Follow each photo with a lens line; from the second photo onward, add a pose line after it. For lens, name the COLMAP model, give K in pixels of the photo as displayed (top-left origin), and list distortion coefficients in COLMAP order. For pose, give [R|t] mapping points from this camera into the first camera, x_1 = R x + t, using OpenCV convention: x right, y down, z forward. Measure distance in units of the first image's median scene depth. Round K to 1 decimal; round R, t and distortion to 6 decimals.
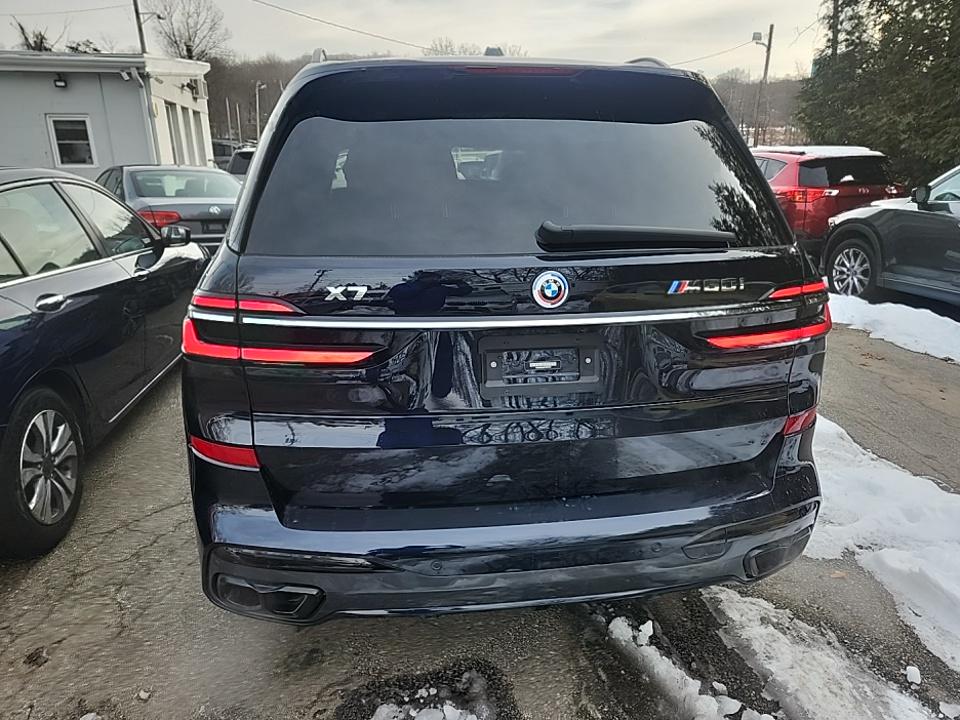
lens RADIAL K [[647.0, 0, 487.5], [0, 647.0, 360.0], [0, 0, 1]] dist [0.068837, -0.061616]
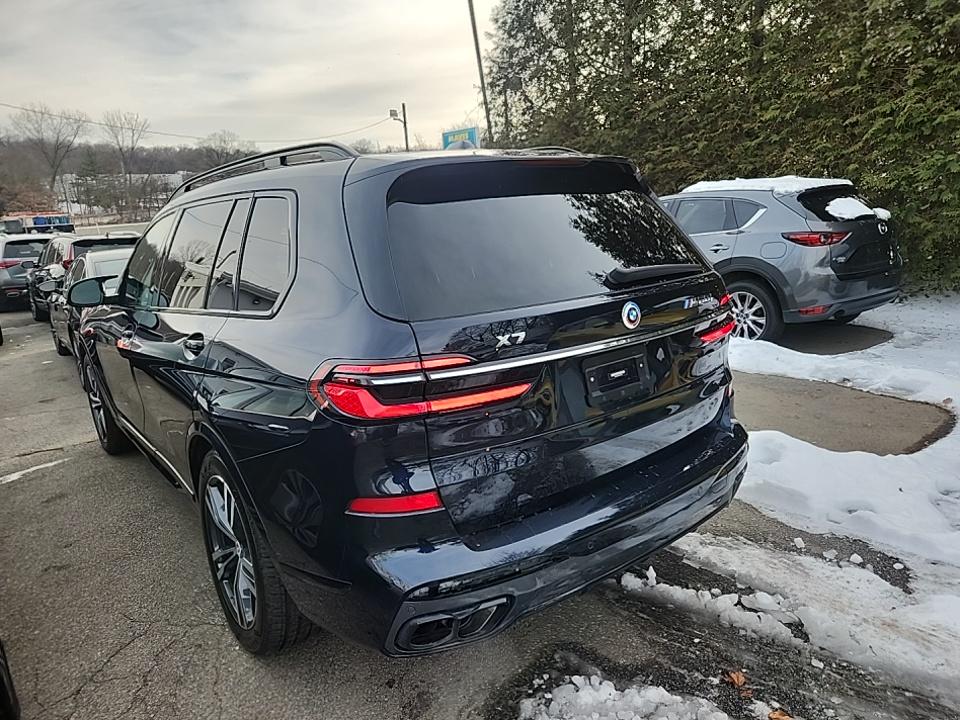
lens RADIAL K [[647.0, 0, 487.5], [0, 647.0, 360.0], [0, 0, 1]] dist [0.068837, -0.061616]
pose [[0.864682, -0.162996, 0.475139, -0.619853], [0.205272, 0.977964, -0.038075, -0.019254], [-0.458463, 0.130456, 0.879086, -0.043856]]
